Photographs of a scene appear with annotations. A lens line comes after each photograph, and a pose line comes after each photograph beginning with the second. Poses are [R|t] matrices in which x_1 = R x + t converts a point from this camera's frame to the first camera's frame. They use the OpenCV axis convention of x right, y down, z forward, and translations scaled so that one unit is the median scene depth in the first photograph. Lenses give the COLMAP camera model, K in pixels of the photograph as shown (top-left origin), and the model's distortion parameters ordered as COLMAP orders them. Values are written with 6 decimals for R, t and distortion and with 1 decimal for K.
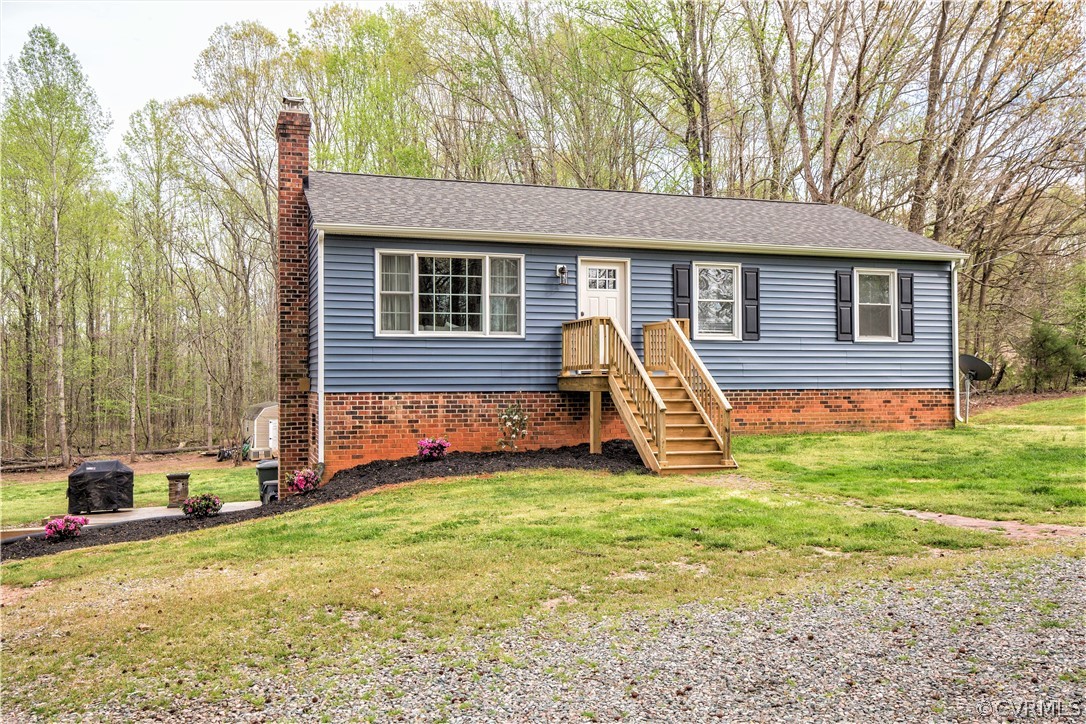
lens RADIAL K [[966.2, 0, 550.5], [0, 966.2, 356.0], [0, 0, 1]] dist [0.013485, 0.009983]
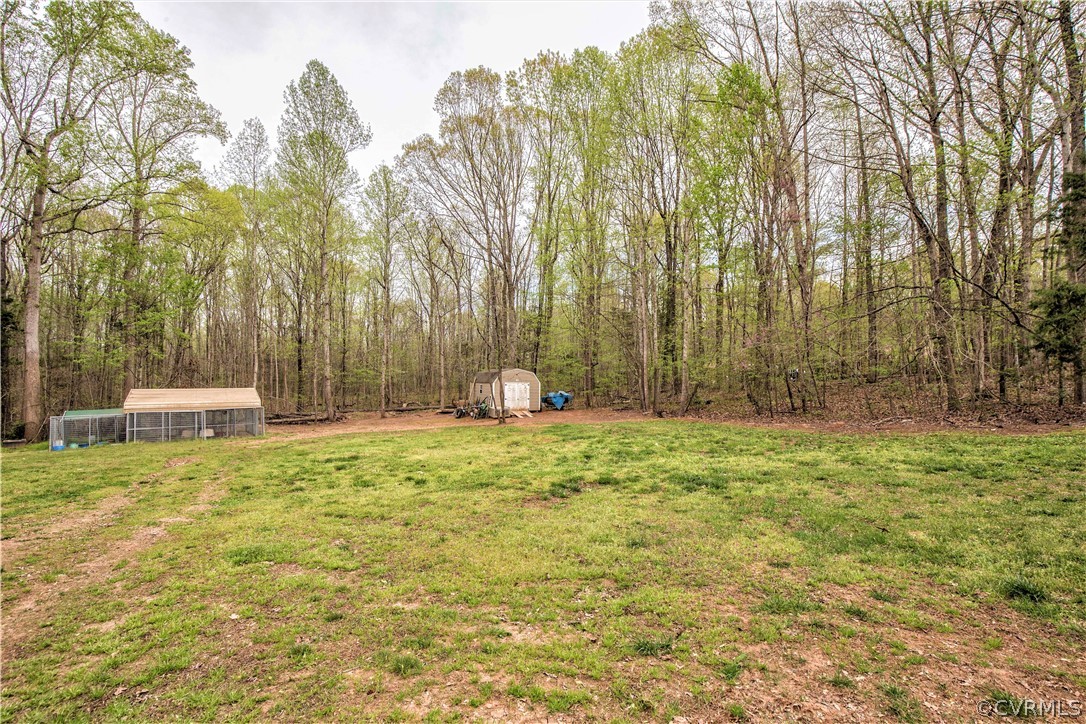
lens RADIAL K [[497.4, 0, 546.8], [0, 497.4, 370.1], [0, 0, 1]] dist [-0.026144, 0.002252]
pose [[0.999727, 0.010664, -0.020792, -0.749069], [-0.010450, 0.999892, 0.010346, 0.144327], [0.020900, -0.010125, 0.999730, 1.332265]]
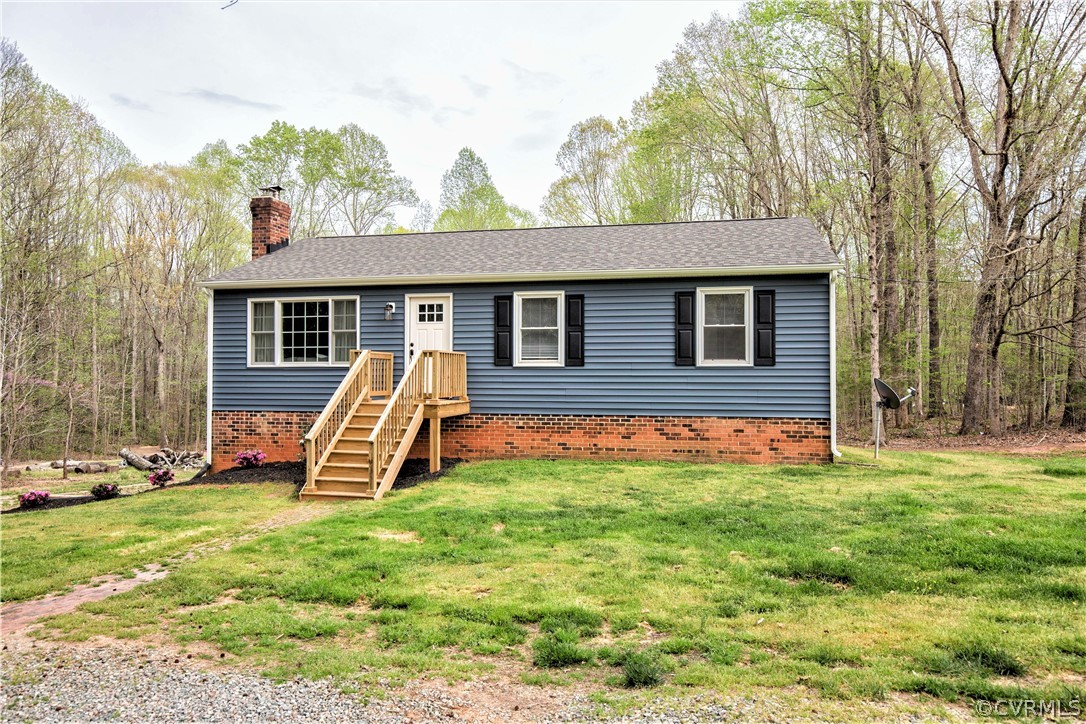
lens RADIAL K [[776.0, 0, 545.0], [0, 776.0, 370.7], [0, 0, 1]] dist [0.012820, 0.002364]
pose [[0.851915, -0.006239, -0.523643, 0.602066], [0.004067, 0.999978, -0.005297, -0.007123], [0.523664, 0.002383, 0.851922, 0.286814]]
